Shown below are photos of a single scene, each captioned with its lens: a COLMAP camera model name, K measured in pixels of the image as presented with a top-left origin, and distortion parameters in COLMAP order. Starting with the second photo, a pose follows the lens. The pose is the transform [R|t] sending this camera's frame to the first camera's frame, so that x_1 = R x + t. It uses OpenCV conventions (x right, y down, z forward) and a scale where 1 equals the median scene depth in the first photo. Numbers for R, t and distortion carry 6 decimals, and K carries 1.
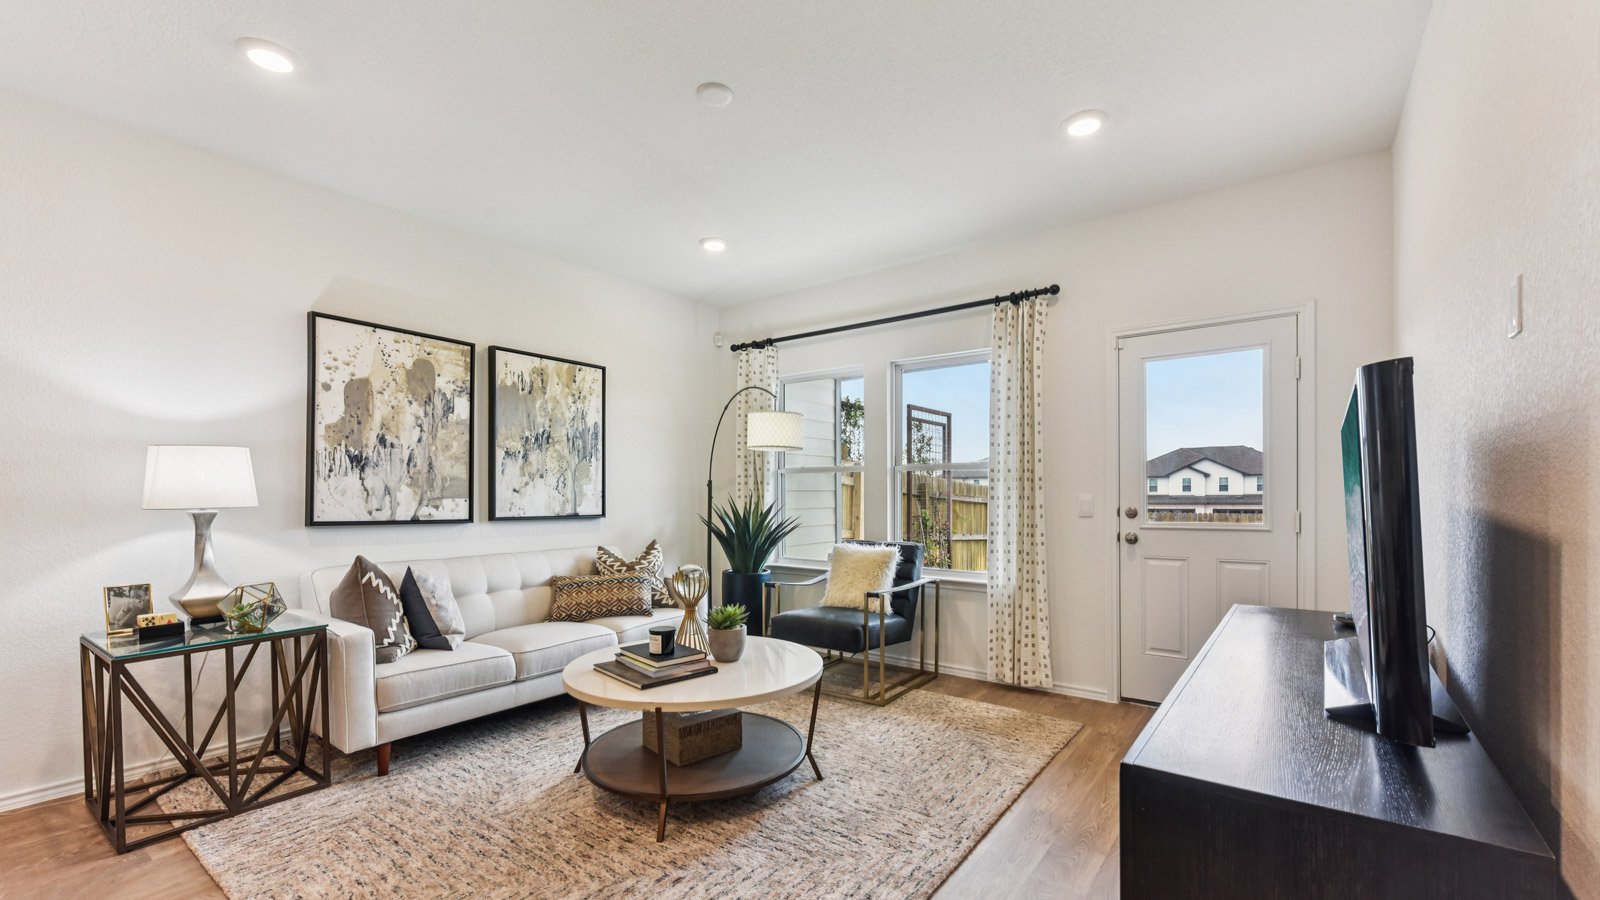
lens RADIAL K [[647.1, 0, 811.5], [0, 647.1, 499.9], [0, 0, 1]] dist [-0.000166, -0.000464]
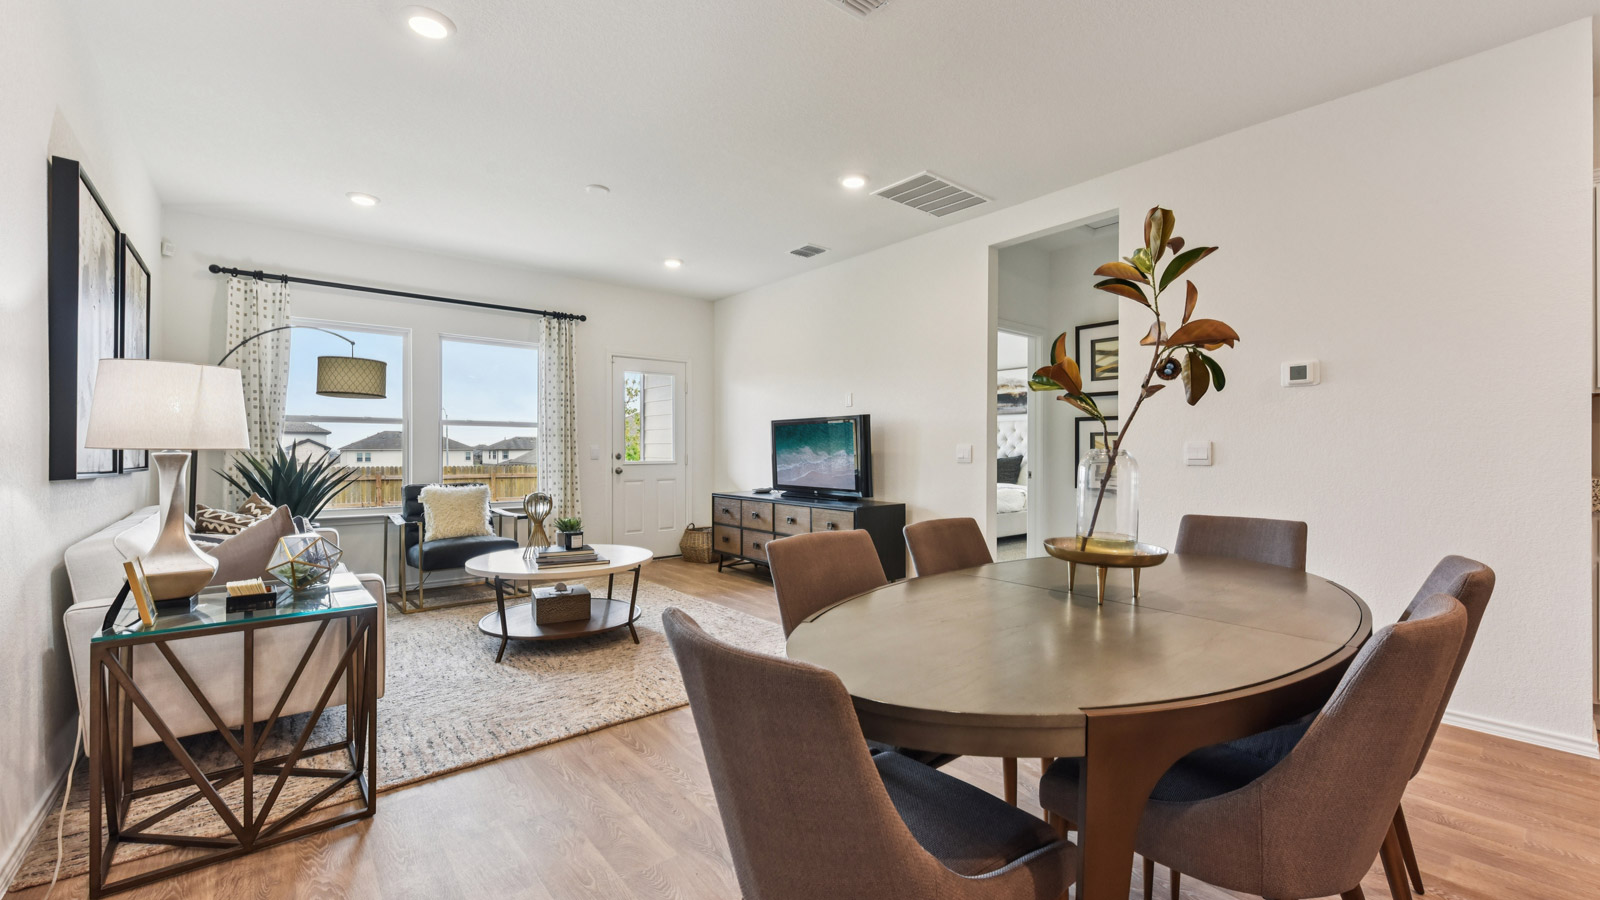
lens RADIAL K [[647.1, 0, 805.1], [0, 647.1, 452.6], [0, 0, 1]] dist [-0.000166, -0.000464]
pose [[0.228110, -0.002143, 0.973633, -1.059987], [0.011529, 0.999933, -0.000500, 0.016012], [-0.973567, 0.011339, 0.228120, 0.098713]]
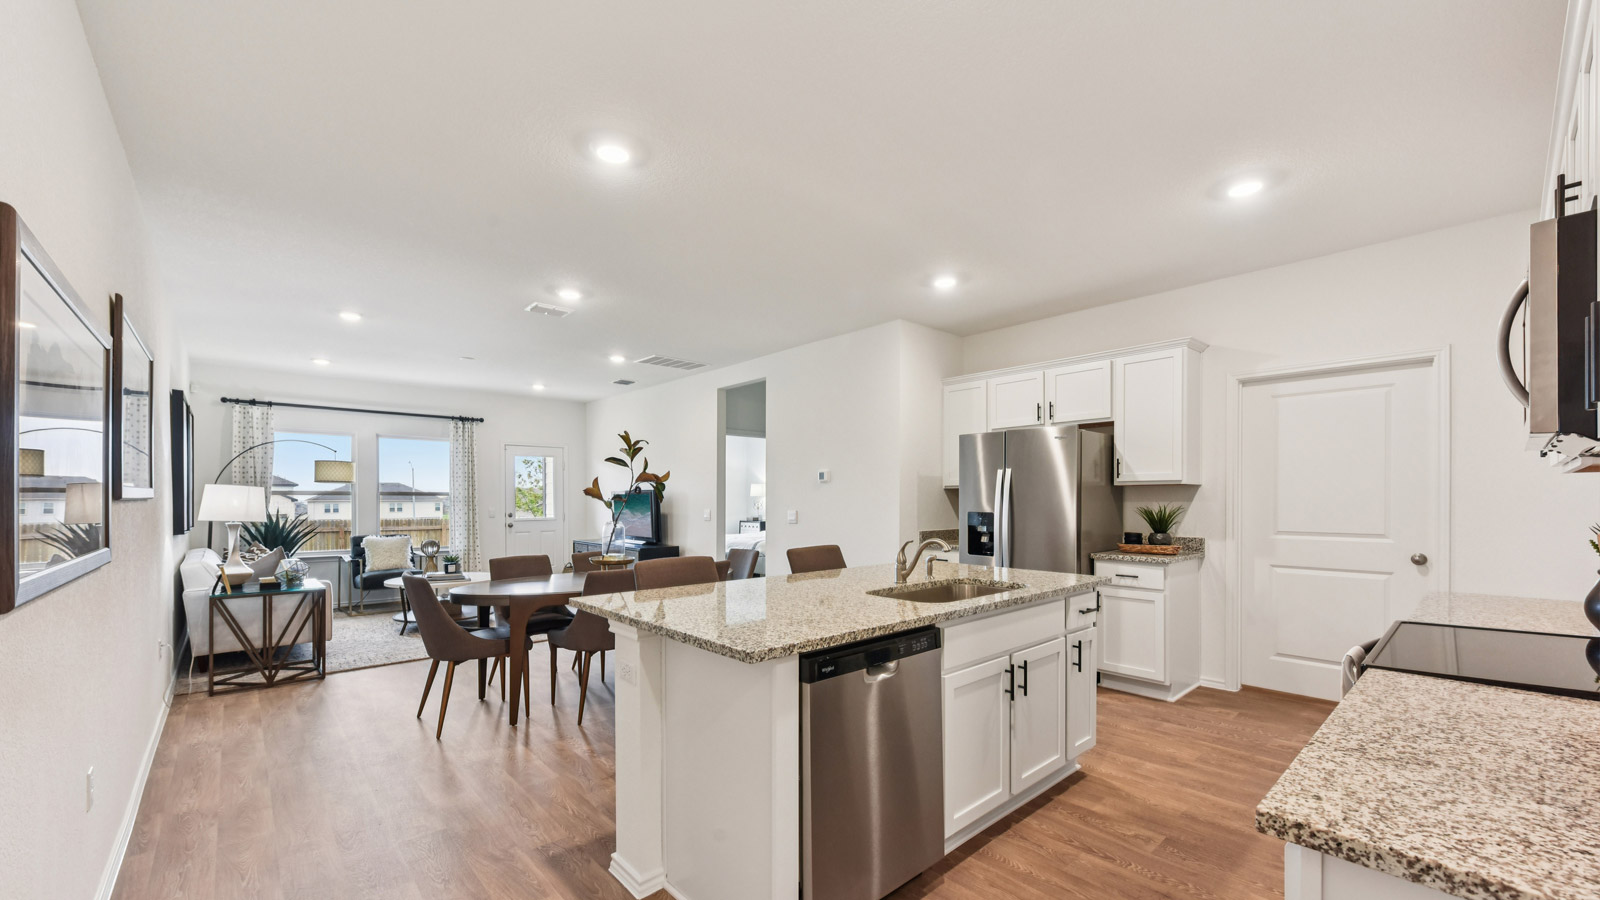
lens RADIAL K [[647.1, 0, 822.6], [0, 647.1, 506.8], [0, 0, 1]] dist [-0.000166, -0.000464]
pose [[0.179510, -0.010606, 0.983699, -1.680398], [0.013409, 0.999875, 0.008333, -0.016523], [-0.983665, 0.011695, 0.179629, -0.610703]]
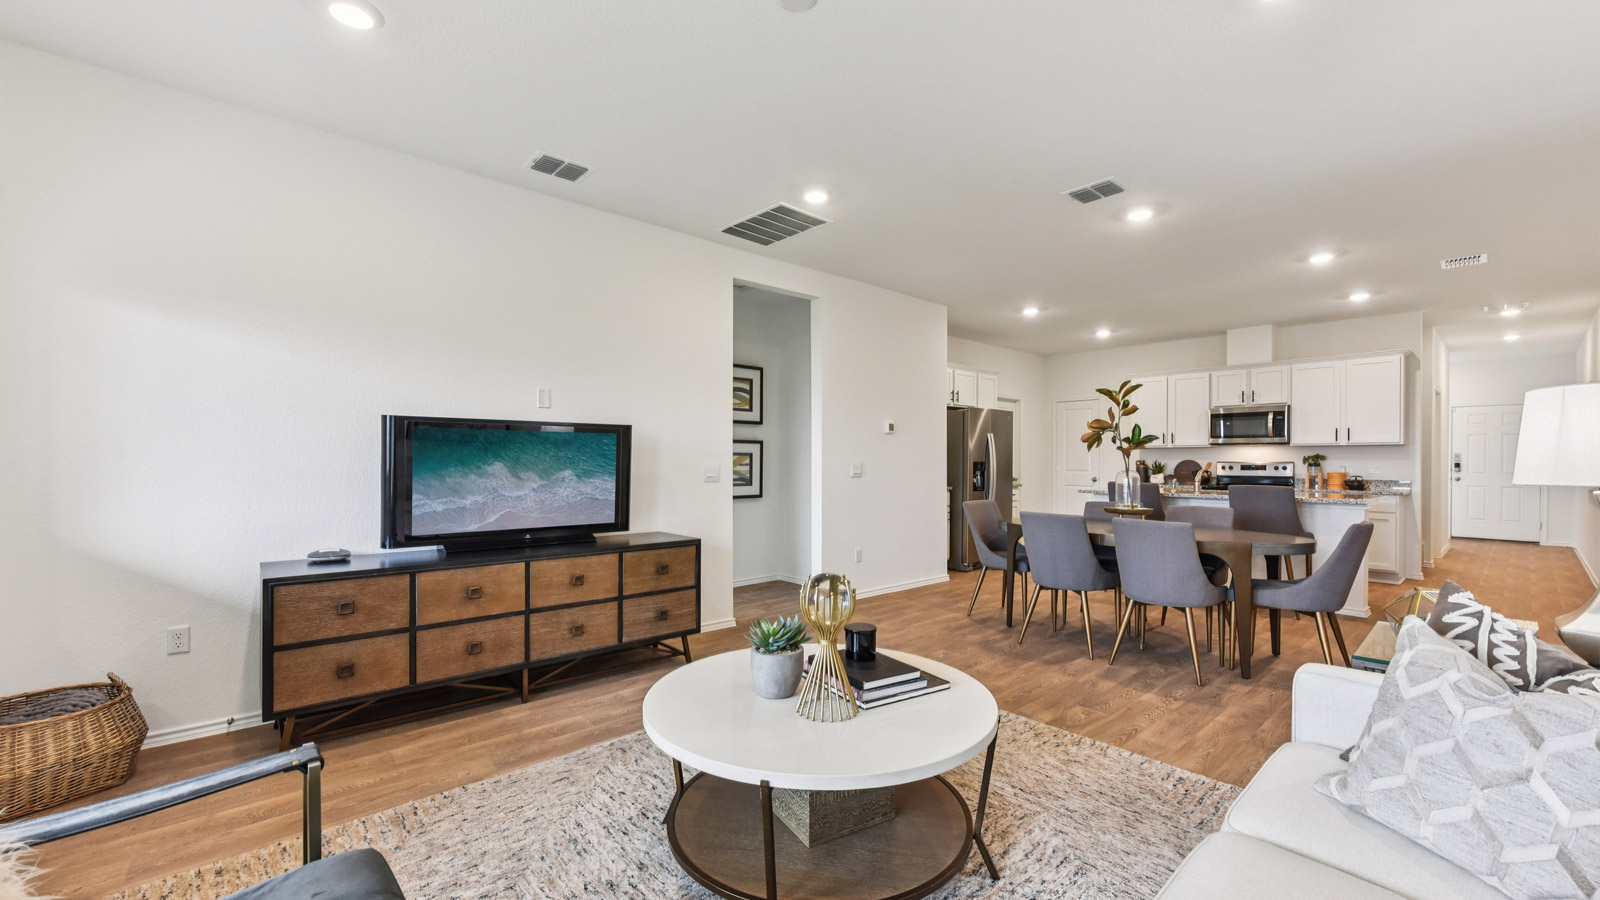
lens RADIAL K [[647.1, 0, 813.4], [0, 647.1, 455.5], [0, 0, 1]] dist [-0.000166, -0.000464]
pose [[-0.981587, 0.001487, 0.191007, -0.231523], [0.001999, 0.999995, 0.002490, -0.014223], [-0.191003, 0.002826, -0.981585, 1.236288]]
